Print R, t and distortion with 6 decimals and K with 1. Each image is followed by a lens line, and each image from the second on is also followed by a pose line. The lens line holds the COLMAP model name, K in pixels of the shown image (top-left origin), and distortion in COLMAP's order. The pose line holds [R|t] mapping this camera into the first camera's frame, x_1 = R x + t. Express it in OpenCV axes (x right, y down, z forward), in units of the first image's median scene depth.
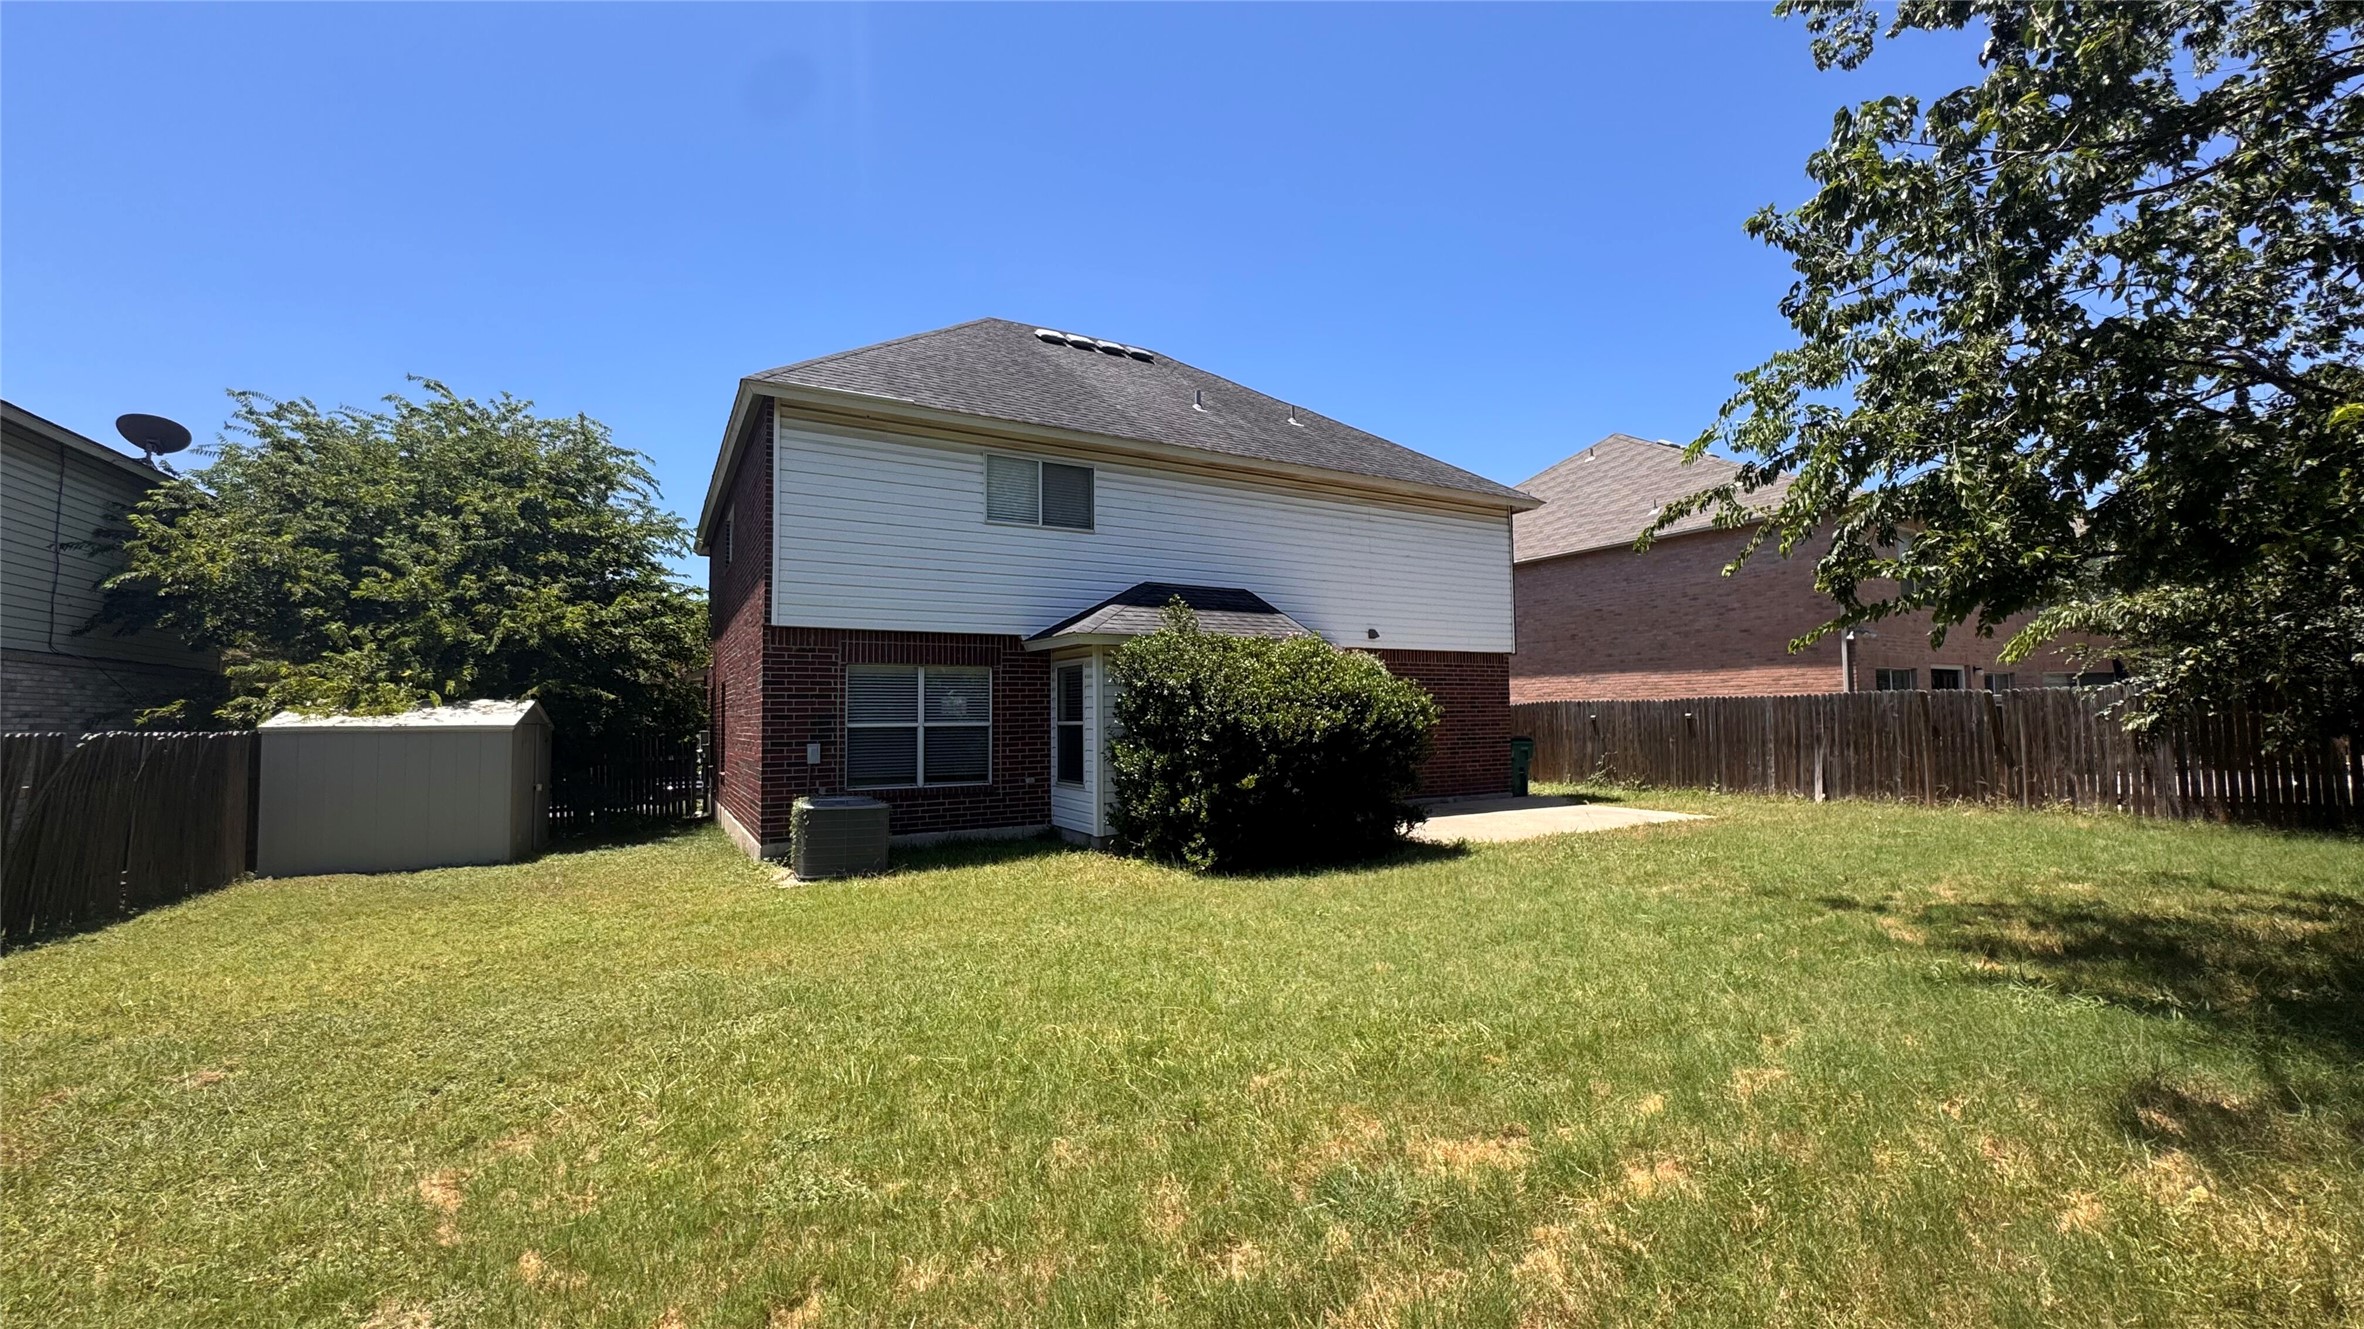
lens RADIAL K [[942.8, 0, 1182.0], [0, 942.8, 664.5], [0, 0, 1]] dist [0.000038, -0.000142]
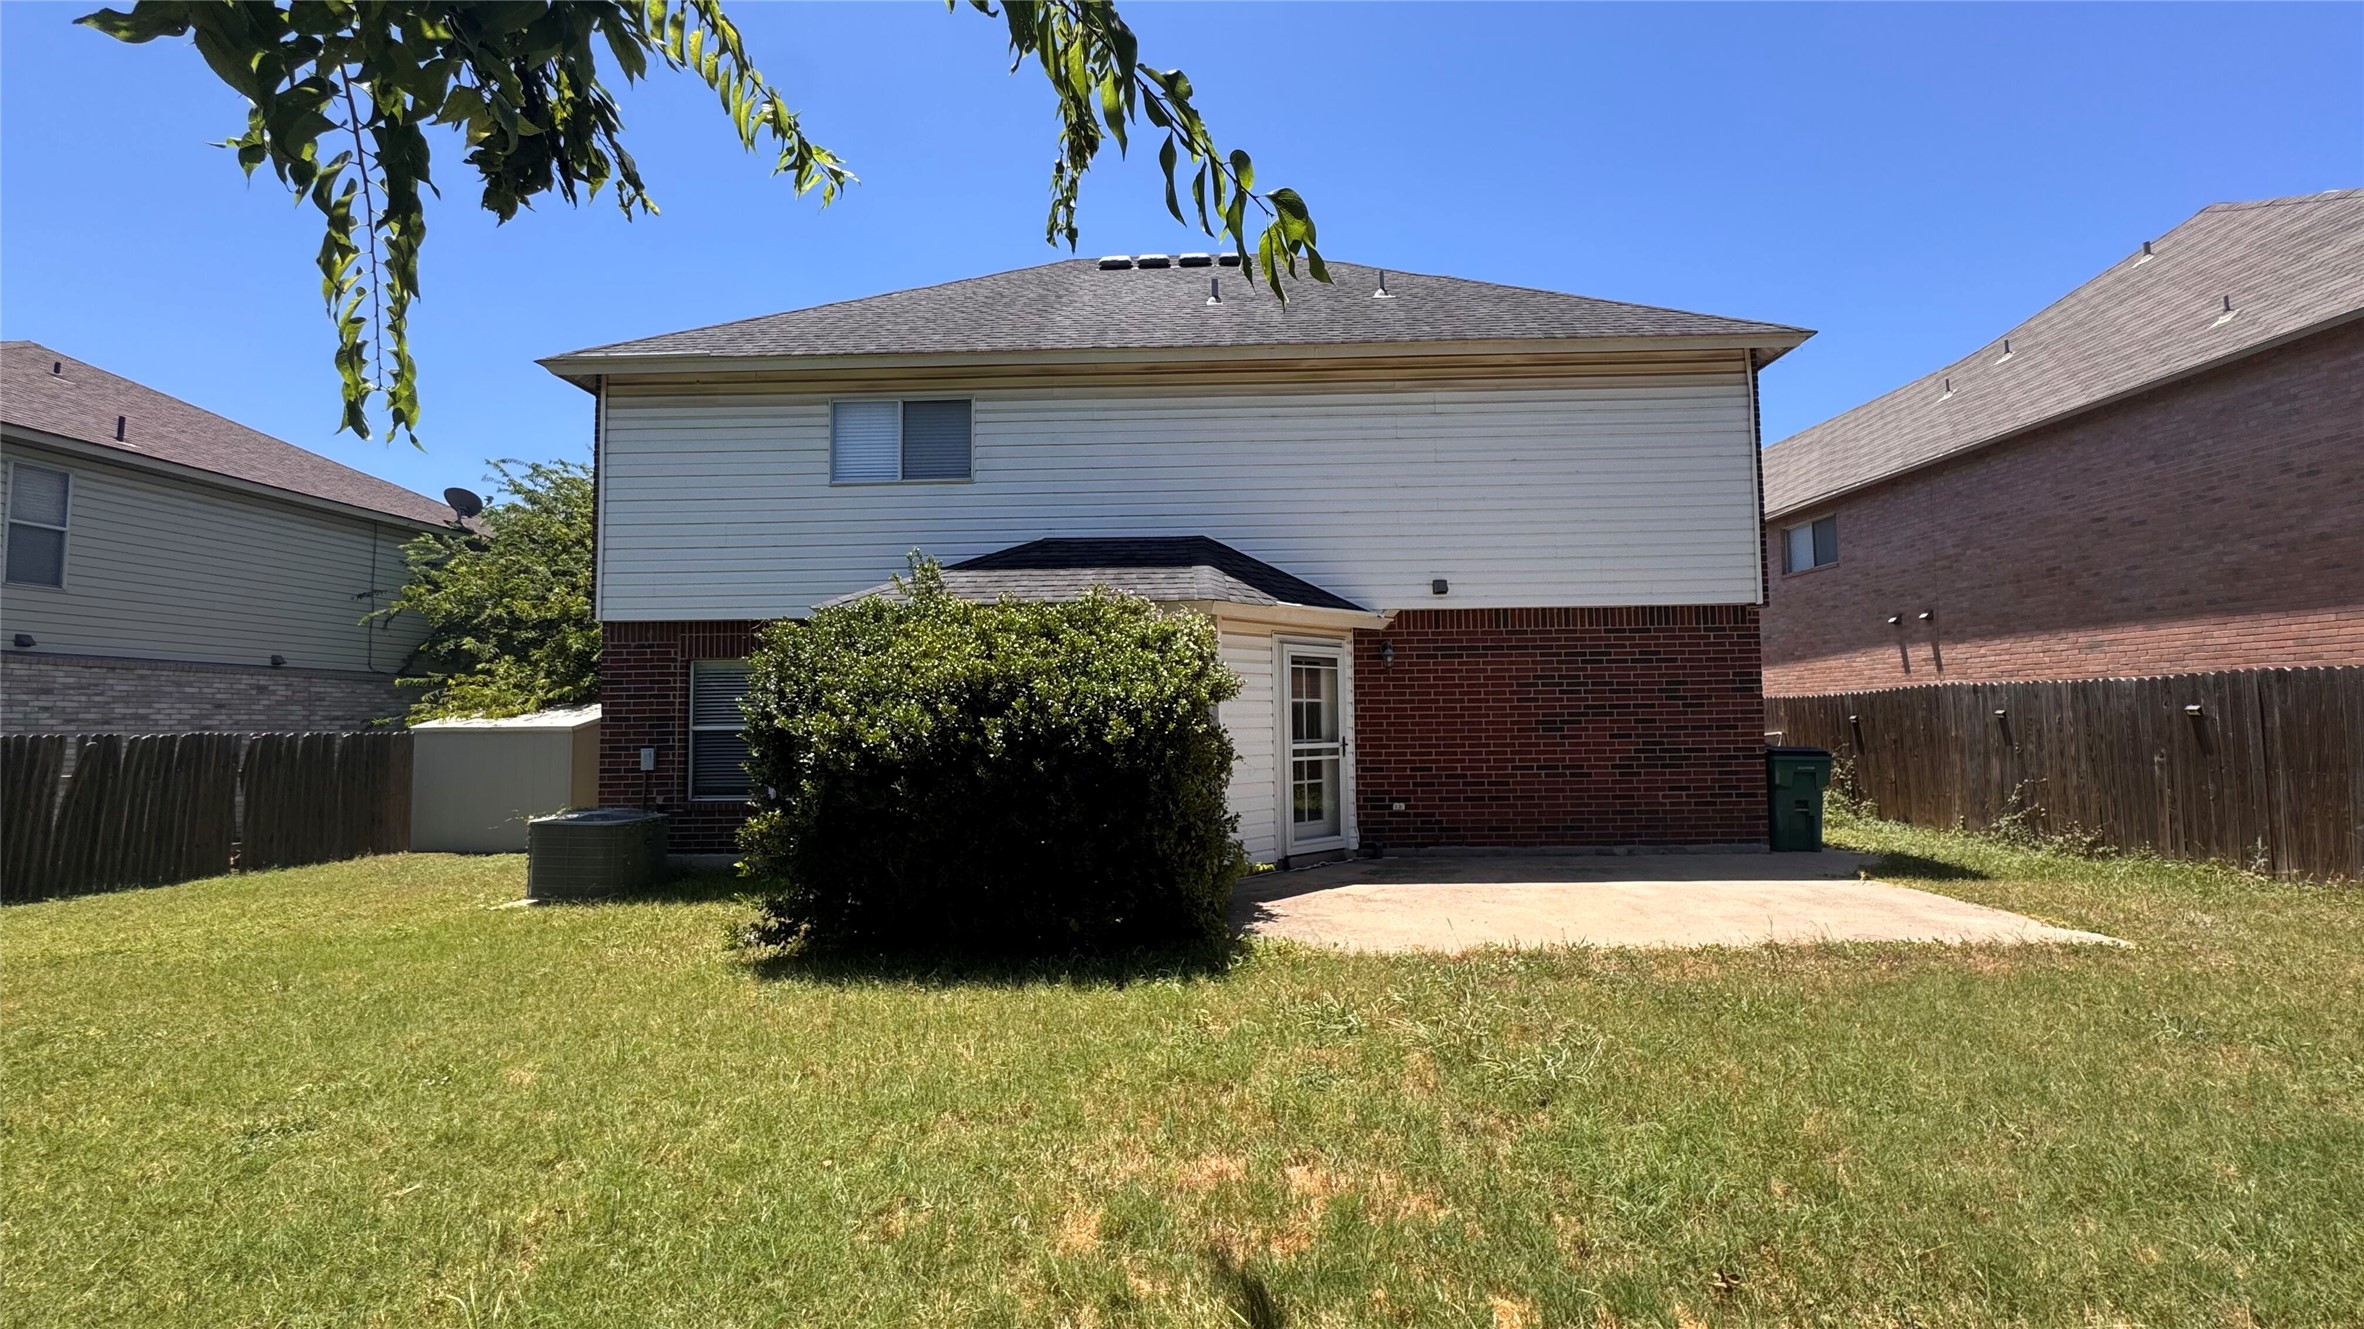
lens RADIAL K [[942.8, 0, 1182.0], [0, 942.8, 664.5], [0, 0, 1]] dist [0.000038, -0.000142]
pose [[0.855536, -0.031147, -0.516806, 0.408654], [0.033517, 0.999427, -0.004748, 0.019023], [0.516658, -0.013260, 0.856089, 0.377995]]
